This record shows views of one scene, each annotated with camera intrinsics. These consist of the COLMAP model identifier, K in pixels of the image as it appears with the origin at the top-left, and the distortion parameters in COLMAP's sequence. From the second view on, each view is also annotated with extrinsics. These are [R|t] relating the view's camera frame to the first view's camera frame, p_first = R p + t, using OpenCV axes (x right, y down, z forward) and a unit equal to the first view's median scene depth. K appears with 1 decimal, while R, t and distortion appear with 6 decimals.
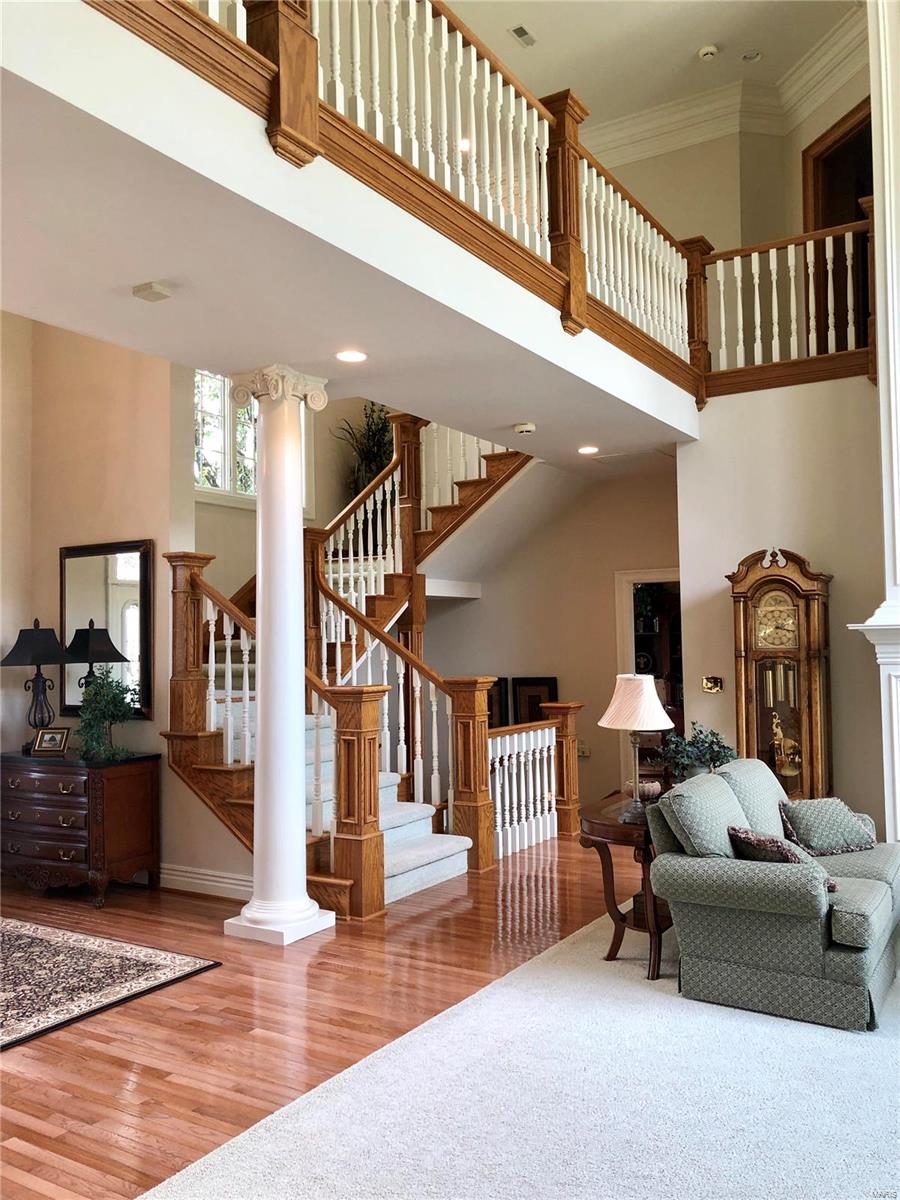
lens RADIAL K [[981.9, 0, 450.0], [0, 981.9, 600.0], [0, 0, 1]] dist [0.011302, -0.013022]
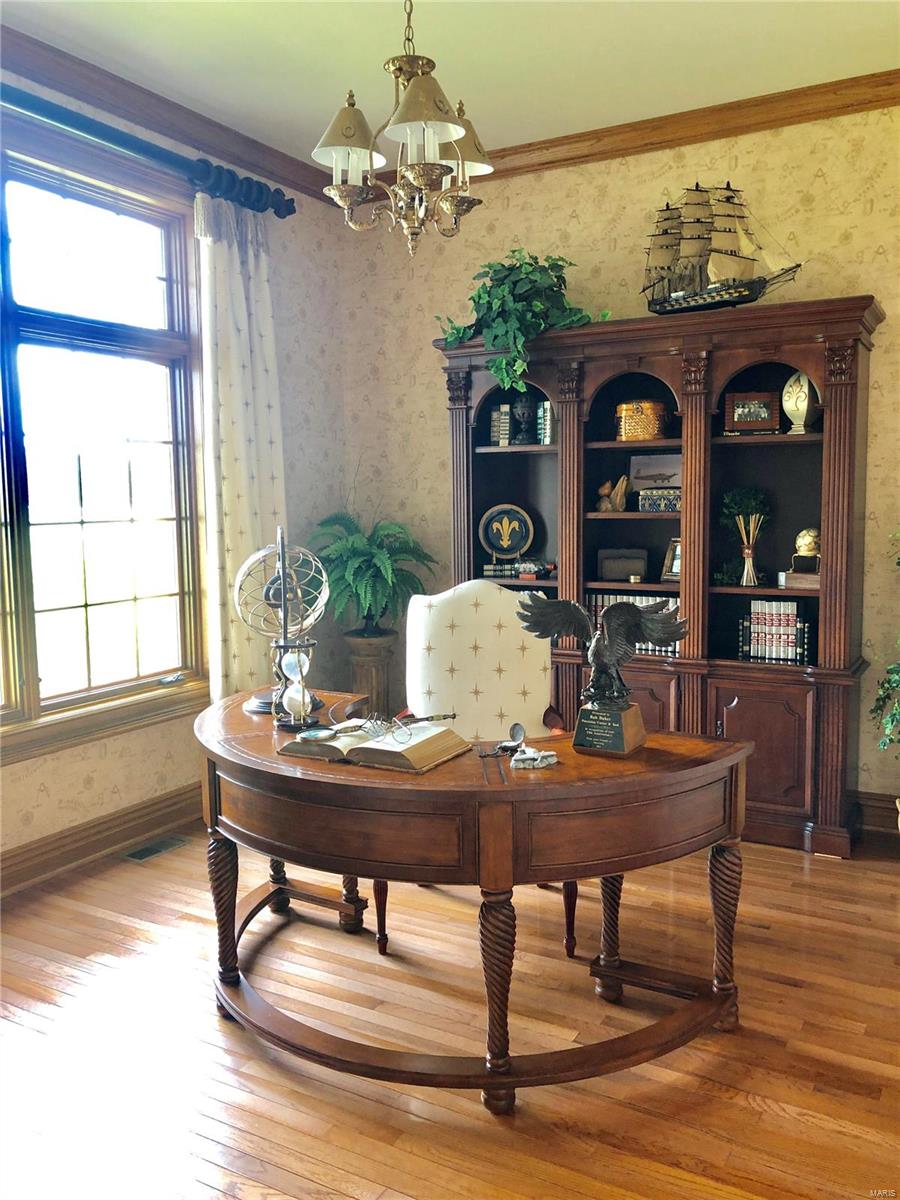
lens RADIAL K [[984.5, 0, 452.3], [0, 984.5, 581.9], [0, 0, 1]] dist [0.030875, -0.037107]
pose [[0.998960, -0.001452, 0.045564, 0.317813], [-0.004718, 0.990830, 0.135032, 0.066506], [-0.045342, -0.135106, 0.989793, 1.282089]]
